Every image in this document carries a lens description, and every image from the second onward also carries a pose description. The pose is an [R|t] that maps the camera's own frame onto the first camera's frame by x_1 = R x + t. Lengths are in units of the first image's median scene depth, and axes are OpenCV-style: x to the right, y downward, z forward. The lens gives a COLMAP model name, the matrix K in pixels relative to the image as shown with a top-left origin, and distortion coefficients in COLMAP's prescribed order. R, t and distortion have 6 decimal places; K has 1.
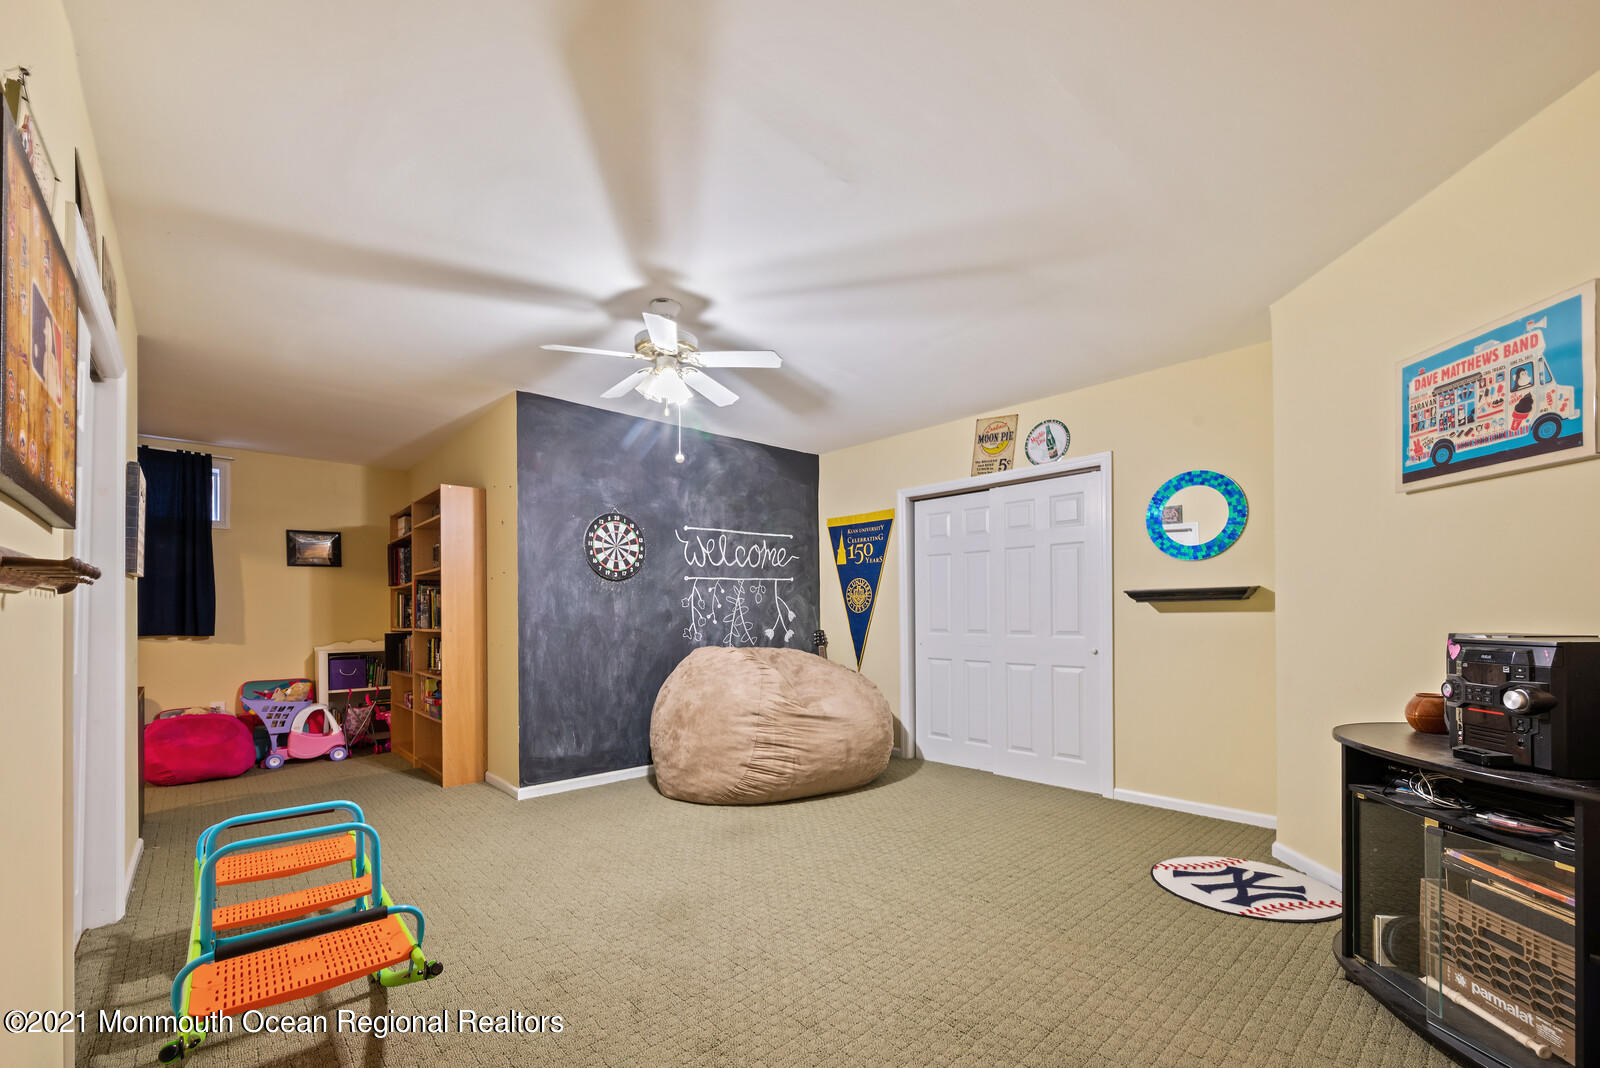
lens RADIAL K [[658.9, 0, 801.8], [0, 658.9, 602.9], [0, 0, 1]] dist [-0.000543, -0.000116]
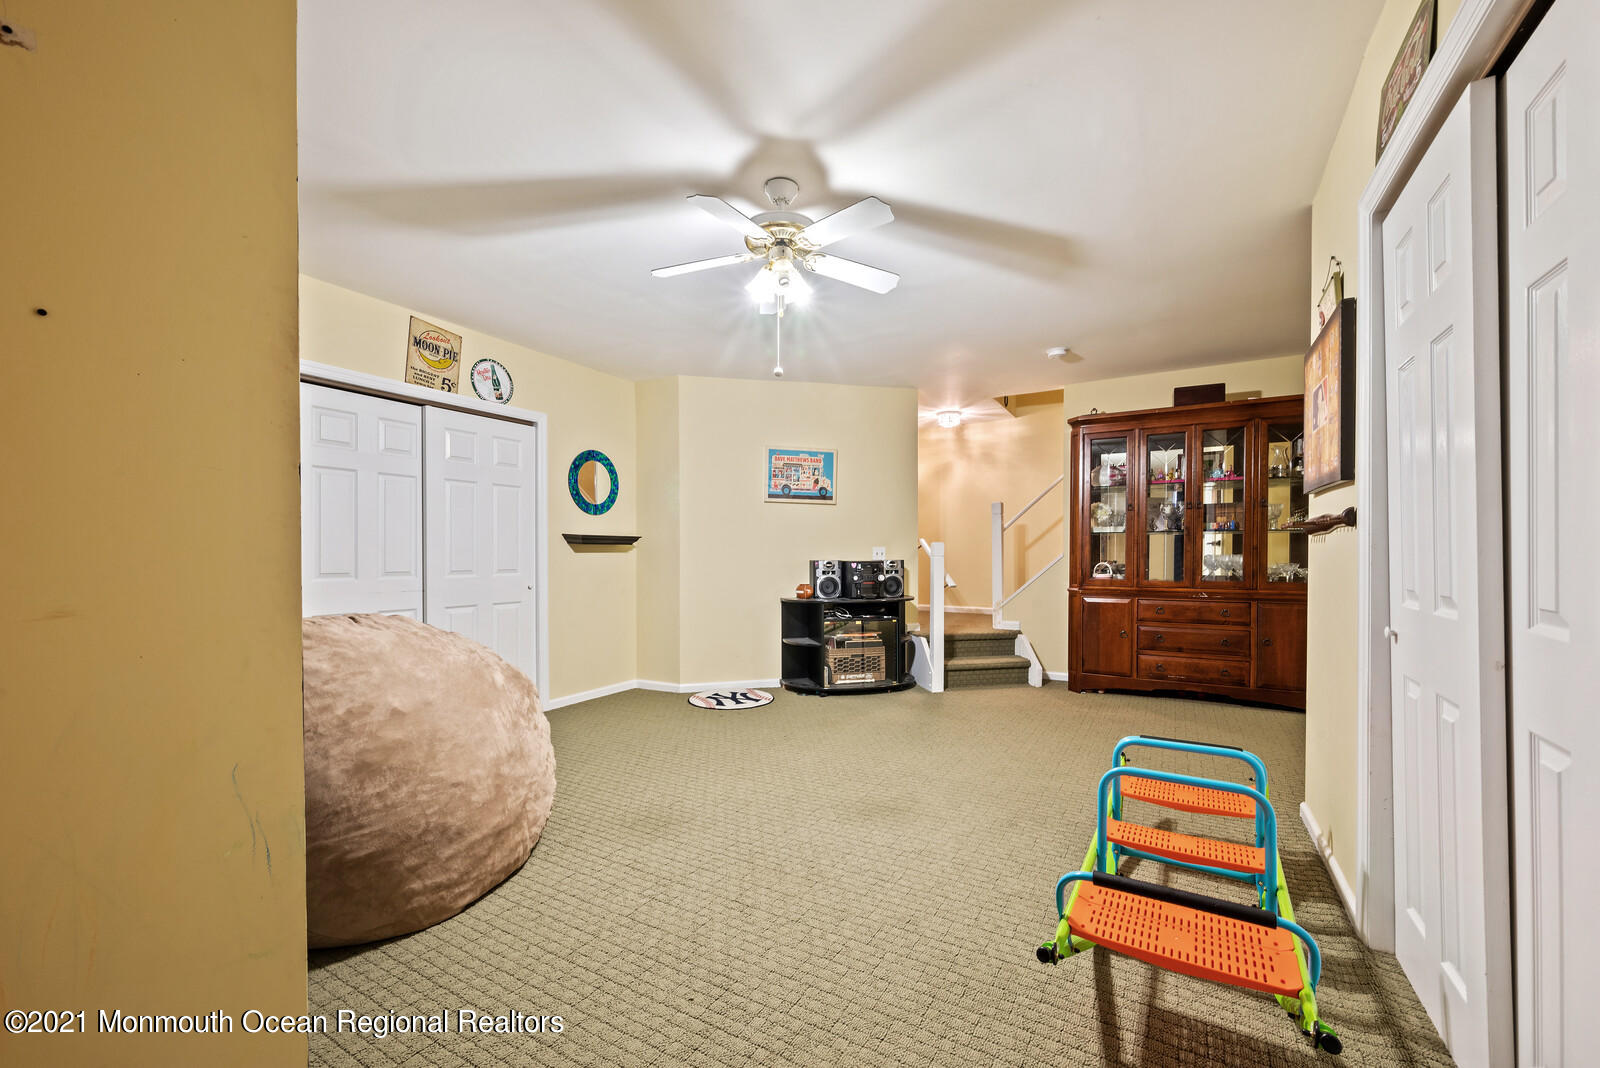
lens RADIAL K [[632.0, 0, 798.9], [0, 632.0, 547.8], [0, 0, 1]] dist [0.000203, -0.000593]
pose [[-0.291882, 0.013795, 0.956355, -1.087709], [-0.015742, 0.999691, -0.019225, 0.032759], [-0.956325, -0.020666, -0.291575, 1.325691]]
